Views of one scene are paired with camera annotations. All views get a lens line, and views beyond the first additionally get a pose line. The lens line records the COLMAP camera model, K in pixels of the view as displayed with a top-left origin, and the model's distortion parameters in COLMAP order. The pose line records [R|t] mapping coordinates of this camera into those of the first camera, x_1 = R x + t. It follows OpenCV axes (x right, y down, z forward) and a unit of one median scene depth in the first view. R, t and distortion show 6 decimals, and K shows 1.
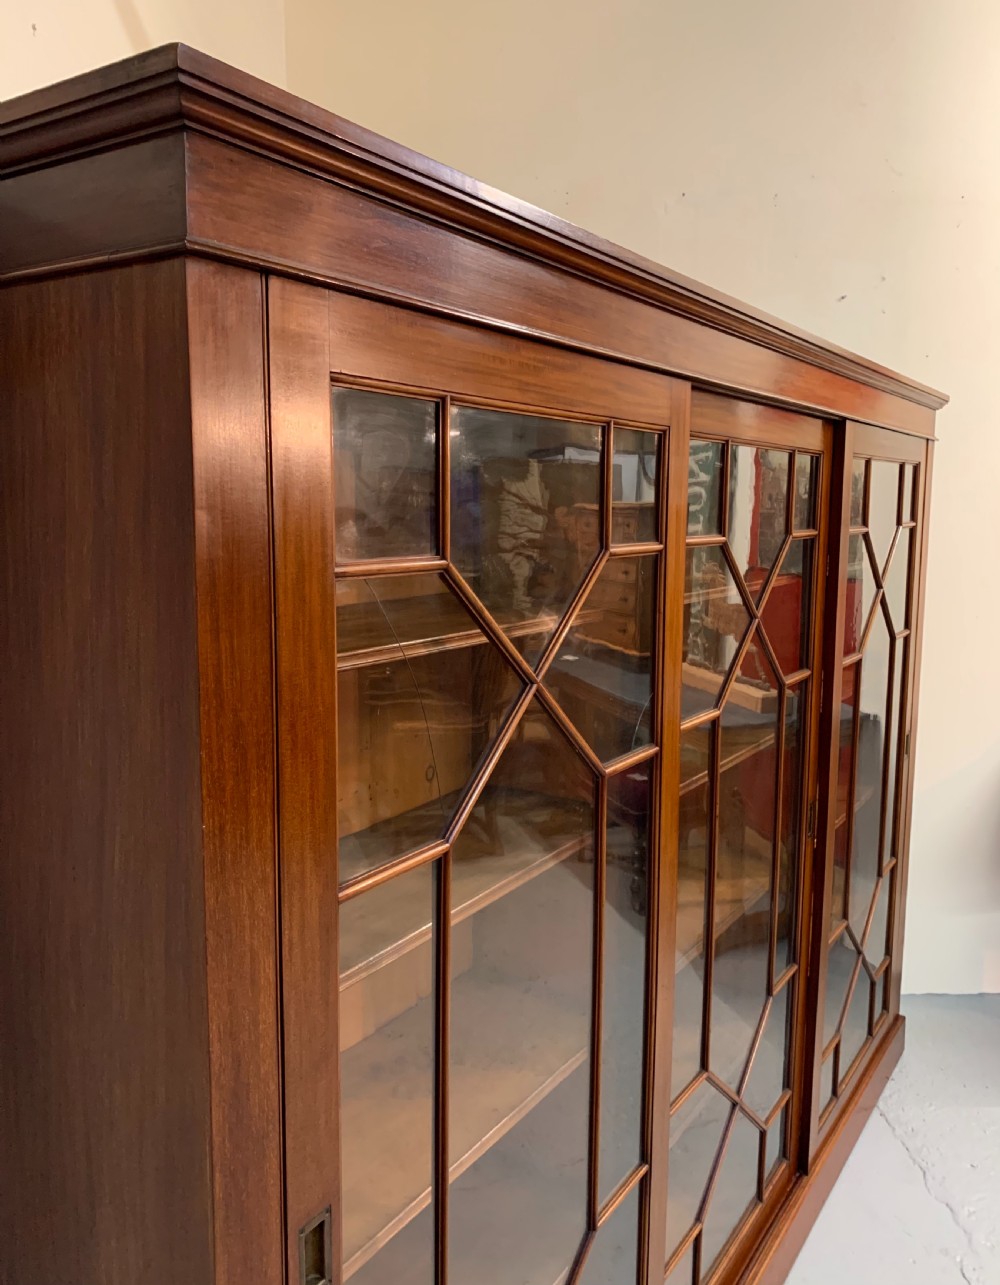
lens RADIAL K [[1044.7, 0, 505.2], [0, 1044.7, 643.1], [0, 0, 1]] dist [0.012262, -0.023253]
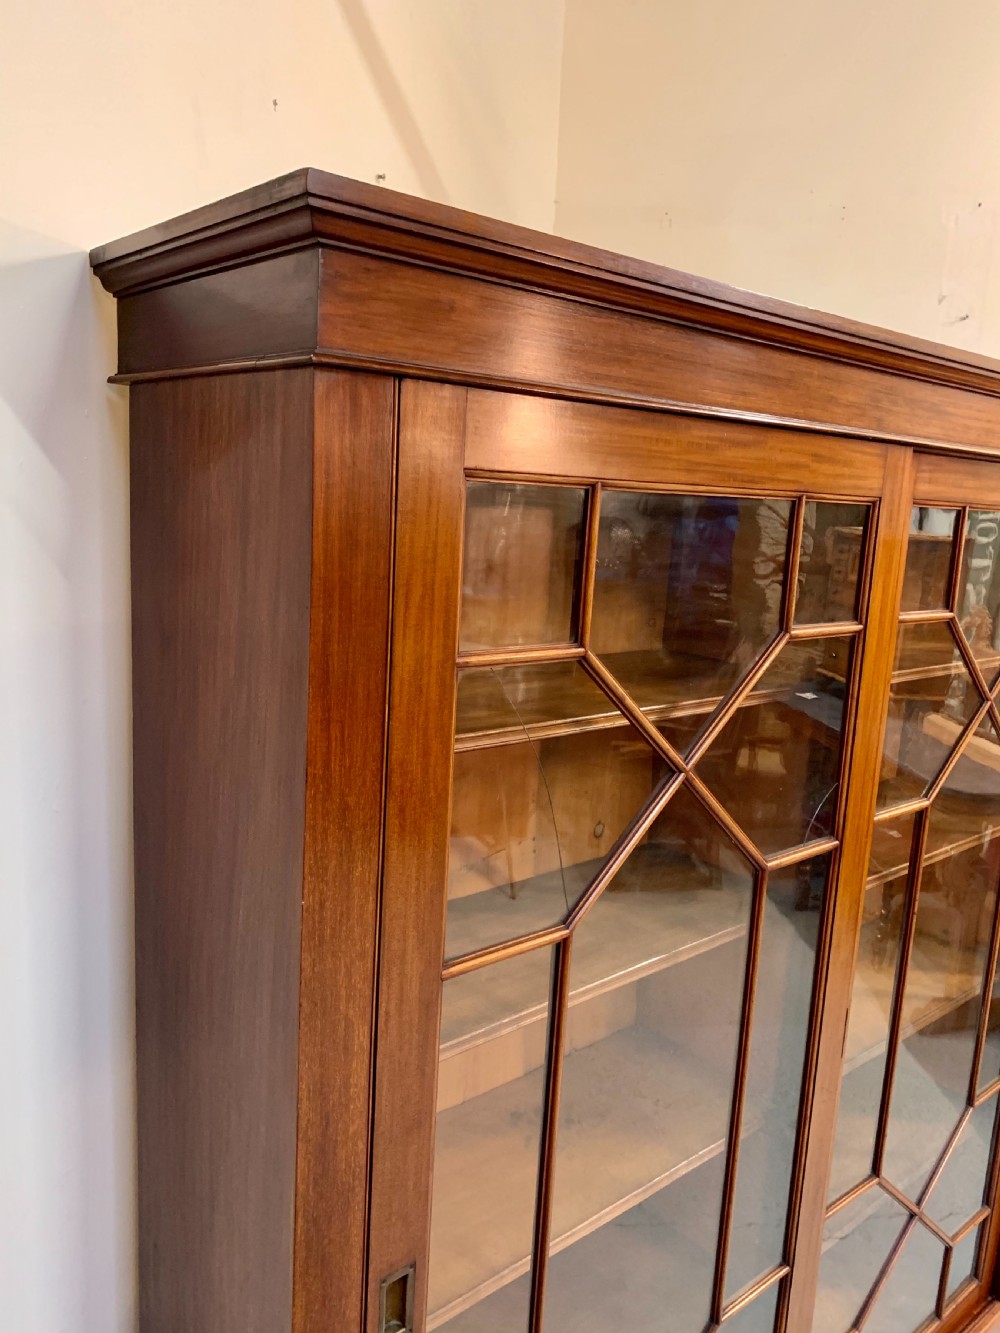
lens RADIAL K [[1035.1, 0, 492.5], [0, 1035.1, 662.4], [0, 0, 1]] dist [0.010153, -0.019668]
pose [[0.955456, 0.089561, -0.281216, 0.144881], [-0.079826, 0.995751, 0.045909, -0.111817], [0.284133, -0.021416, 0.958546, 0.044766]]
